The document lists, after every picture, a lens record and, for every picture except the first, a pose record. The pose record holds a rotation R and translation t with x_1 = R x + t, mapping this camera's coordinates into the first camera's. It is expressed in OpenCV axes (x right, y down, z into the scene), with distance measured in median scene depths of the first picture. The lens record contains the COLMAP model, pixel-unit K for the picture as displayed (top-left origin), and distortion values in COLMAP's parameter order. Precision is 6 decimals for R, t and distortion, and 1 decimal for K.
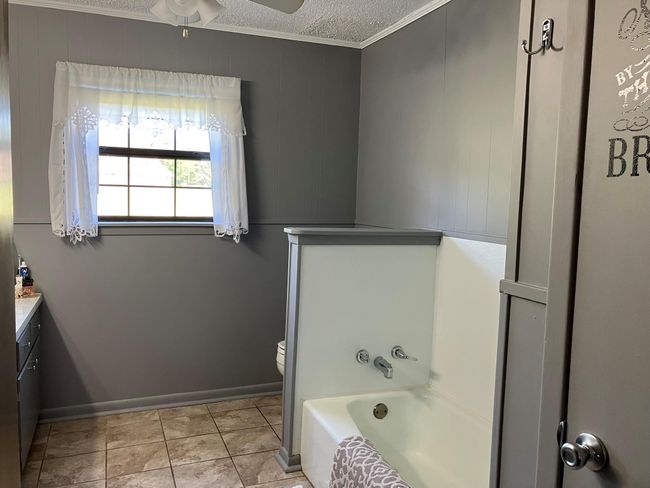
lens RADIAL K [[527.8, 0, 323.2], [0, 527.8, 243.5], [0, 0, 1]] dist [0.038837, -0.045520]
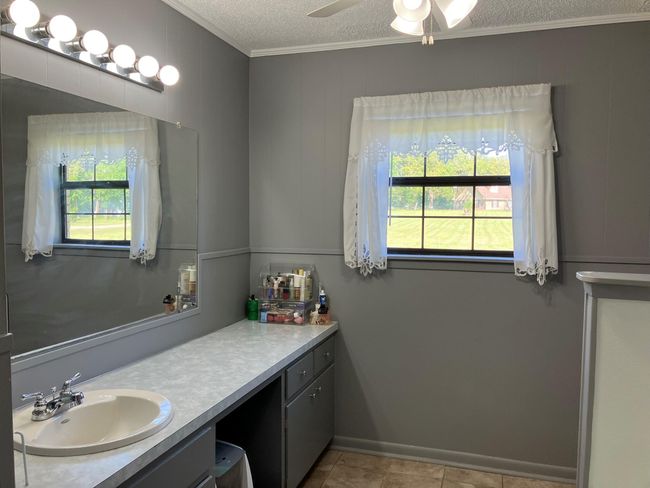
lens RADIAL K [[527.8, 0, 325.7], [0, 527.8, 240.8], [0, 0, 1]] dist [0.038837, -0.045520]
pose [[0.776907, 0.012897, -0.629483, 0.095620], [-0.050267, 0.997869, -0.041594, -0.019104], [0.627606, 0.063956, 0.775900, 0.169699]]
